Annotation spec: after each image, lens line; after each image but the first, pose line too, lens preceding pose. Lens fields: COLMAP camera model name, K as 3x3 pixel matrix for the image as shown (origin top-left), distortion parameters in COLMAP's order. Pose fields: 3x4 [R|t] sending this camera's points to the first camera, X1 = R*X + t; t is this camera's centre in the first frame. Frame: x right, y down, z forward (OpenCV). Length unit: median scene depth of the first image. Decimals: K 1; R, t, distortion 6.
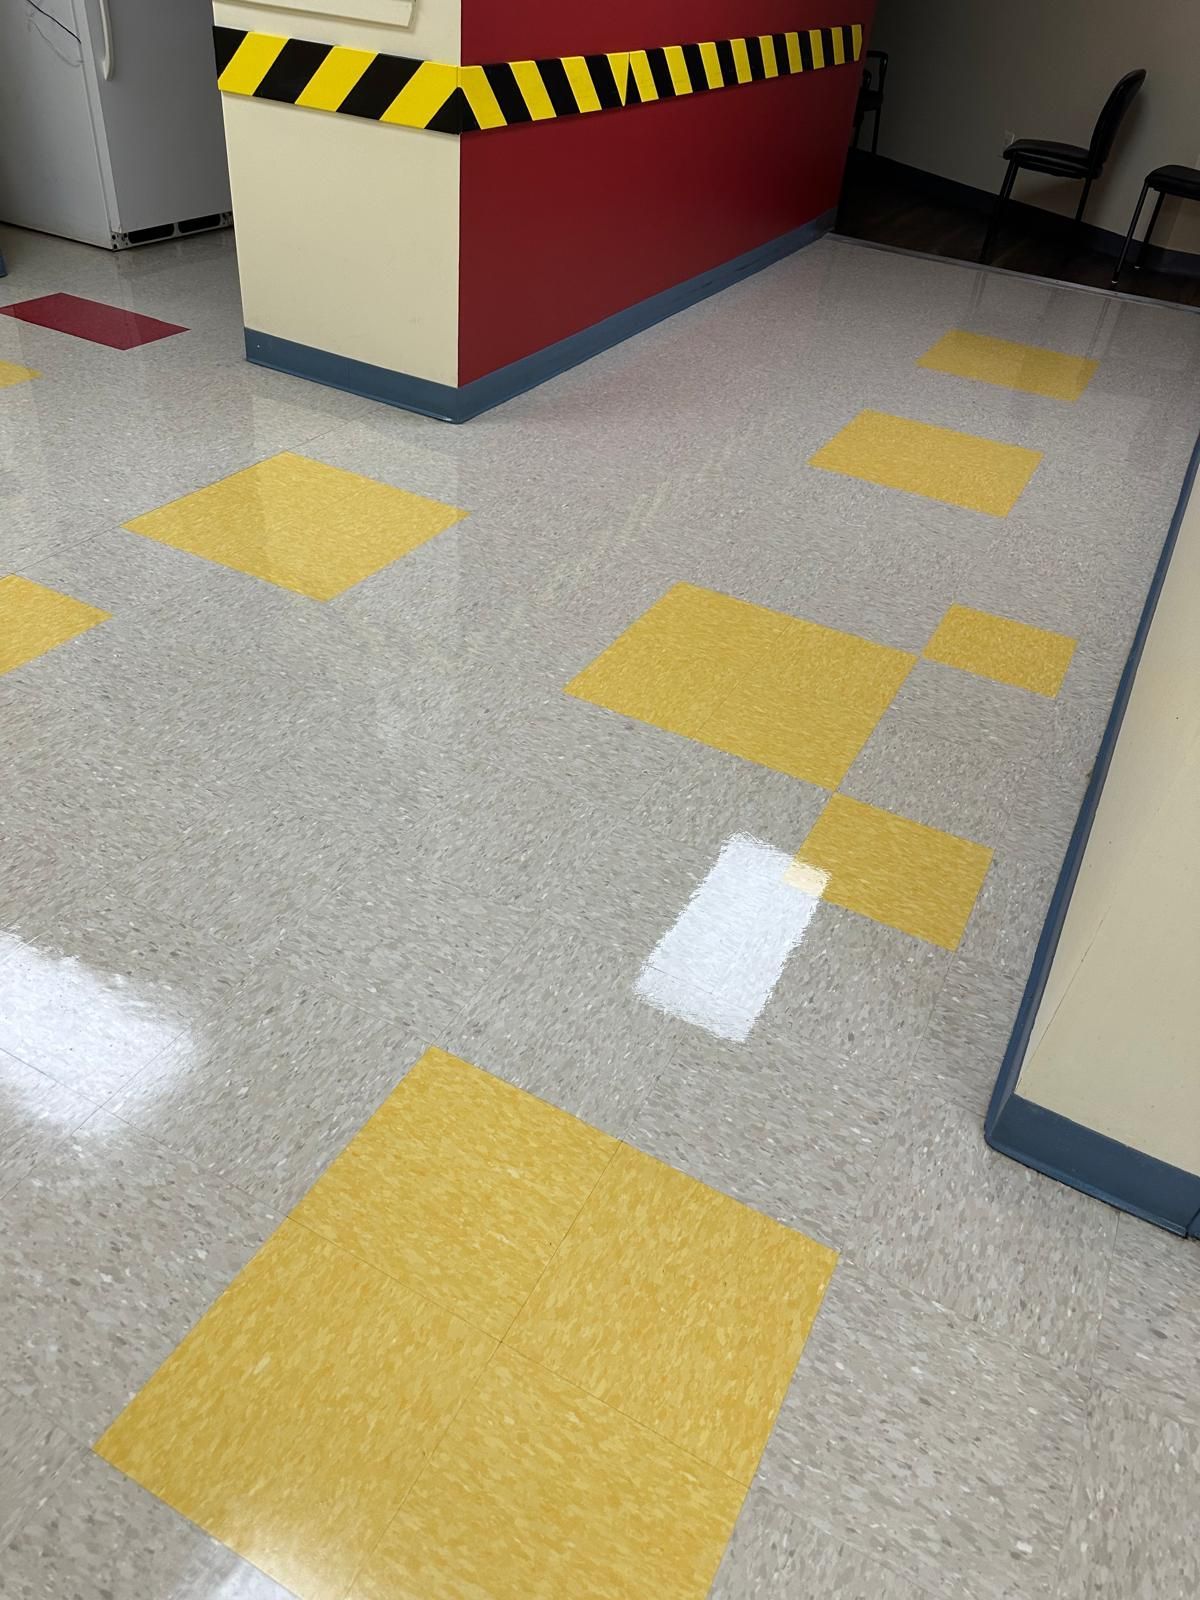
lens RADIAL K [[1112.7, 0, 604.0], [0, 1112.7, 824.1], [0, 0, 1]] dist [0.080178, -0.104235]
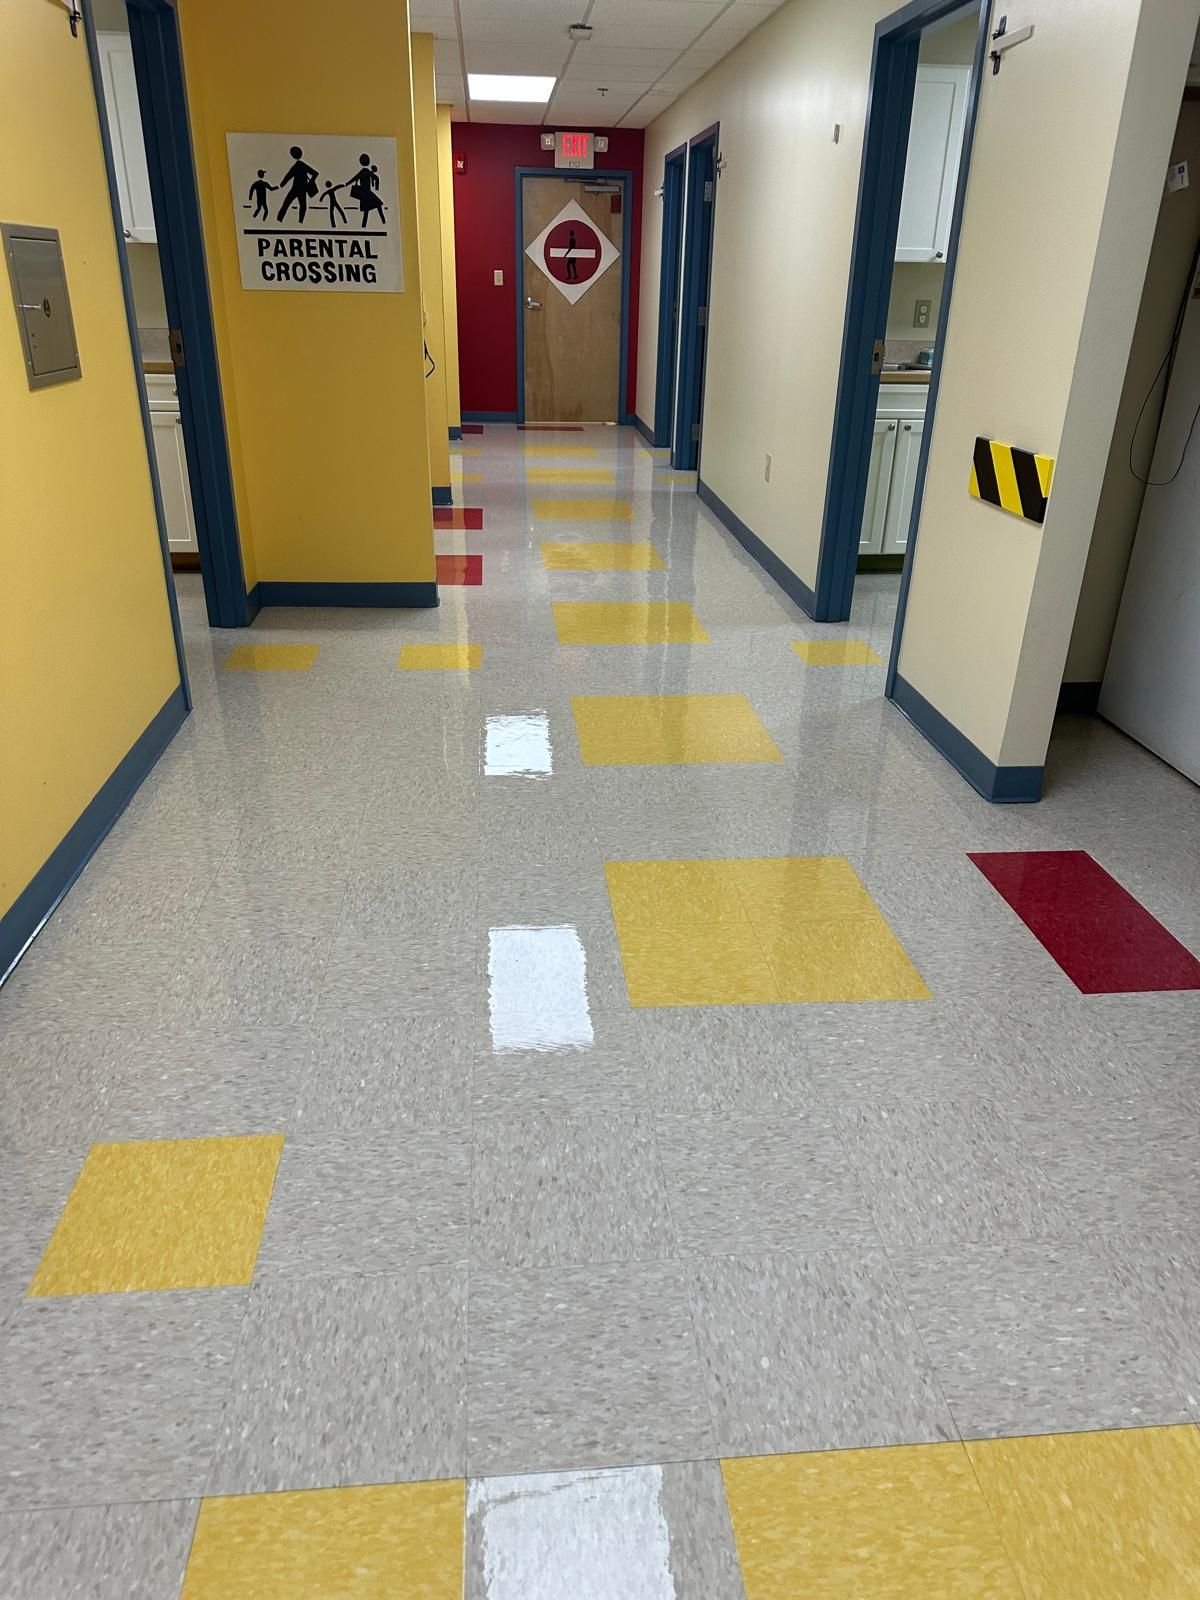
lens RADIAL K [[1149.8, 0, 597.0], [0, 1149.8, 800.8], [0, 0, 1]] dist [0.065303, -0.069723]
pose [[0.547298, 0.279936, -0.788734, -0.125475], [-0.510187, 0.858651, -0.049265, -0.430899], [0.663456, 0.429364, 0.612758, 0.488206]]
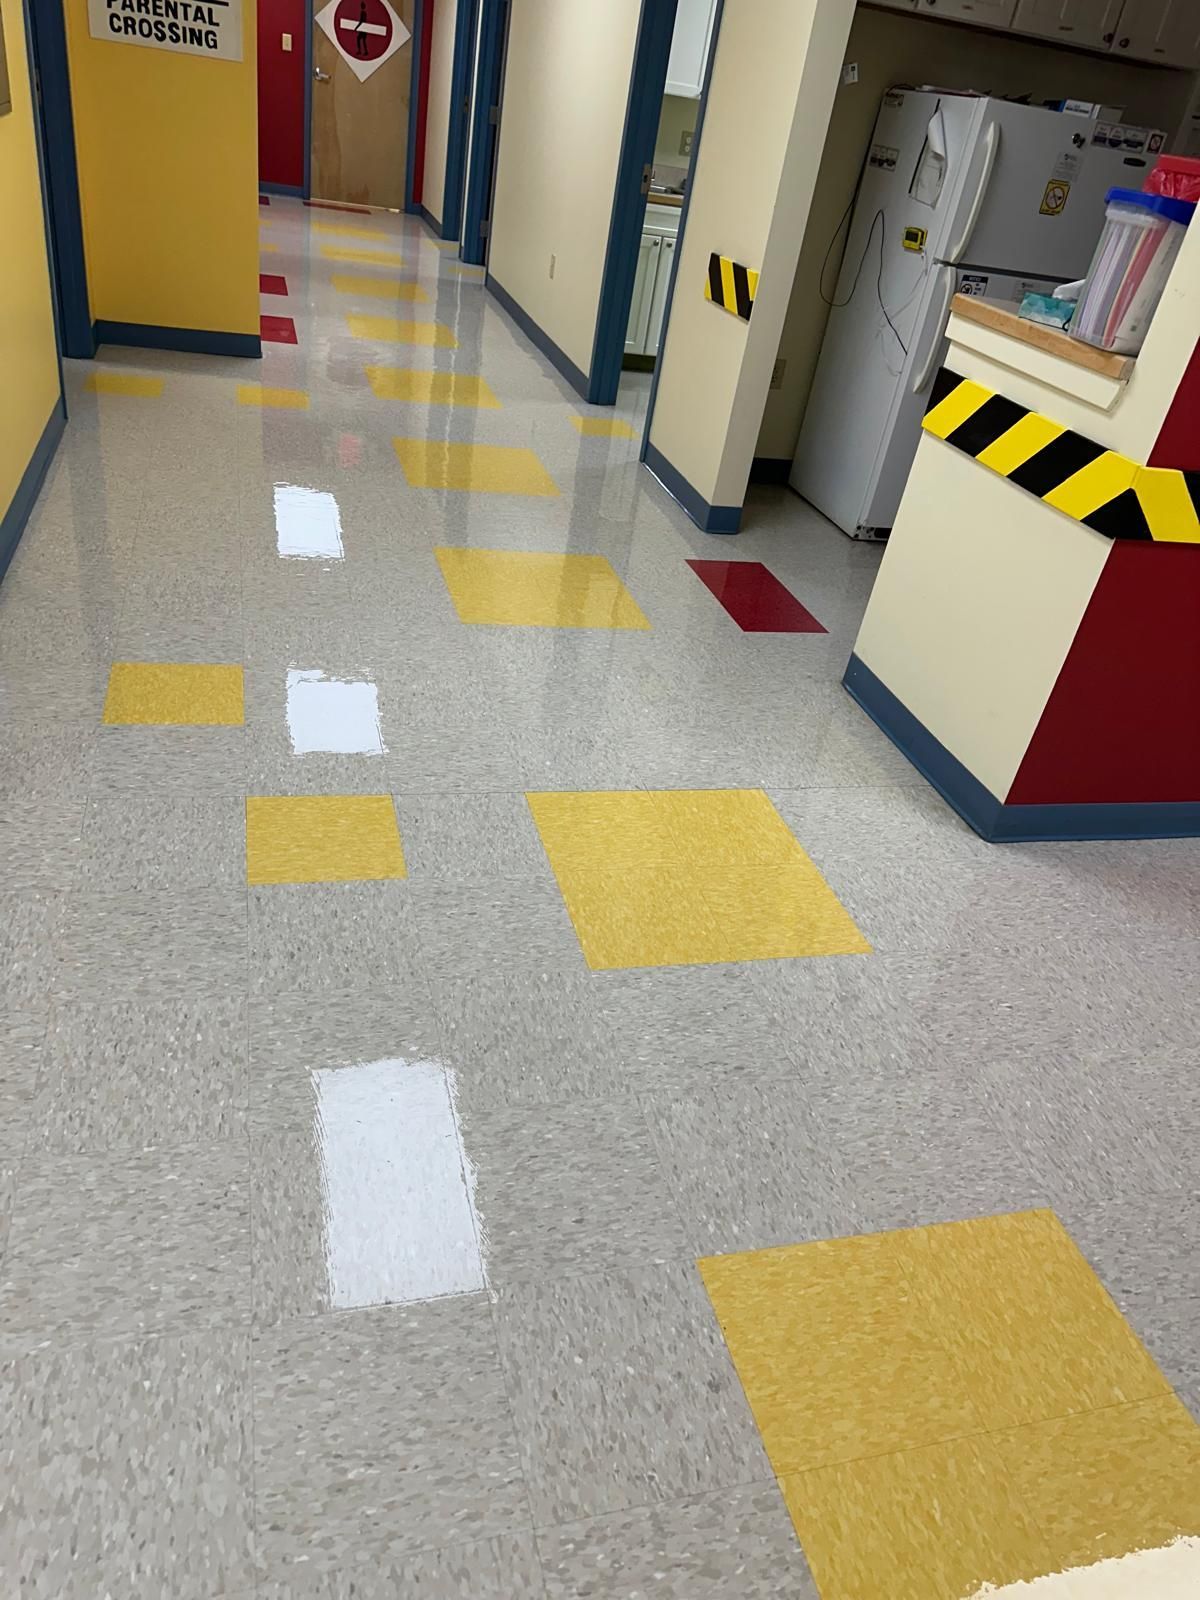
lens RADIAL K [[1149.8, 0, 597.0], [0, 1149.8, 800.8], [0, 0, 1]] dist [0.065303, -0.069723]
pose [[0.683956, 0.401112, -0.609355, 0.191478], [-0.530457, 0.846862, -0.037946, -0.238158], [0.500819, 0.349190, 0.791989, 0.248803]]
